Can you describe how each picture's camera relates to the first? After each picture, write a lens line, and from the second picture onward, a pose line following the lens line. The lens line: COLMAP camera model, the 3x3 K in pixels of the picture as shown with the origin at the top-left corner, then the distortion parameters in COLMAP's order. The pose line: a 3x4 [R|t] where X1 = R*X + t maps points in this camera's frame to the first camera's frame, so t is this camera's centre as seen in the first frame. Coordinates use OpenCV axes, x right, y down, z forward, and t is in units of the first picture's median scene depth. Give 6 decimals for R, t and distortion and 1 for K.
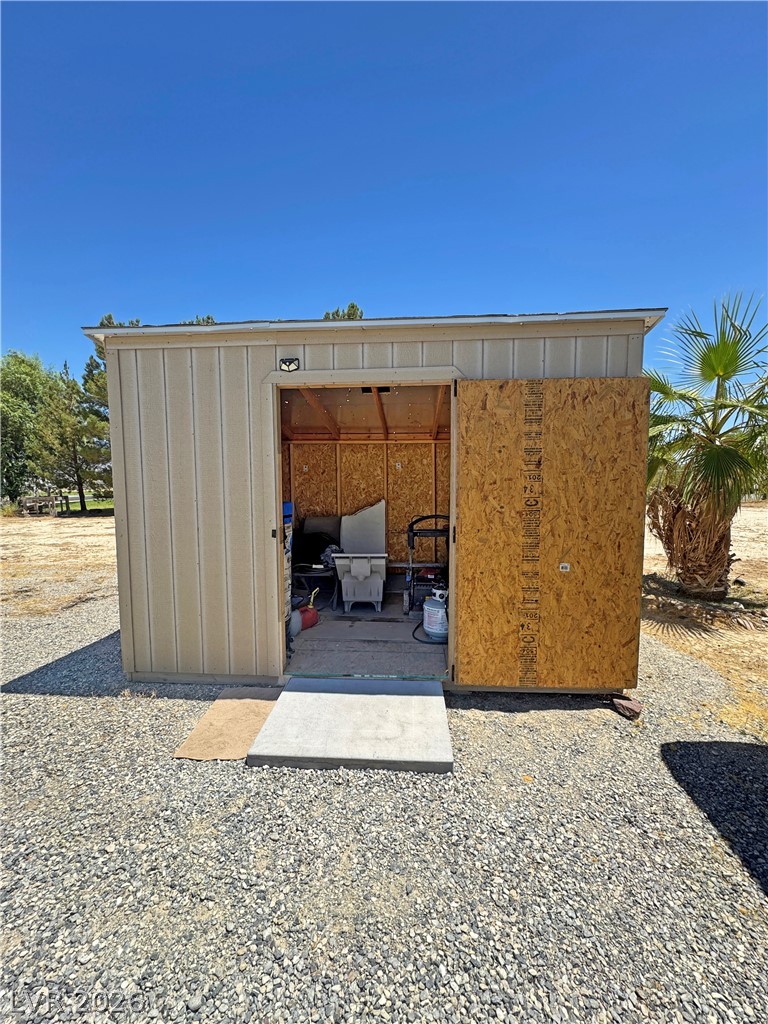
lens RADIAL K [[408.3, 0, 384.2], [0, 408.3, 507.7], [0, 0, 1]] dist [-0.001785, 0.000039]
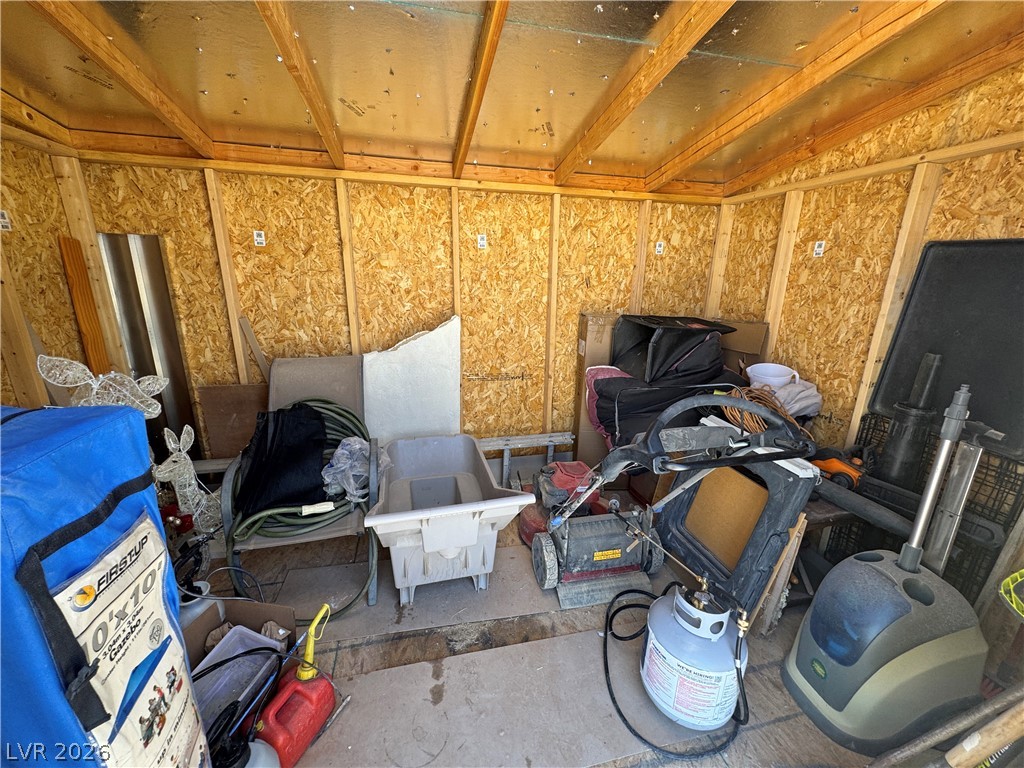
lens RADIAL K [[408.3, 0, 509.9], [0, 408.3, 385.8], [0, 0, 1]] dist [-0.001785, 0.000039]
pose [[0.956013, -0.058400, 0.287453, -0.084190], [-0.003702, 0.977500, 0.210905, -0.041583], [-0.293302, -0.202692, 0.934286, 0.549452]]
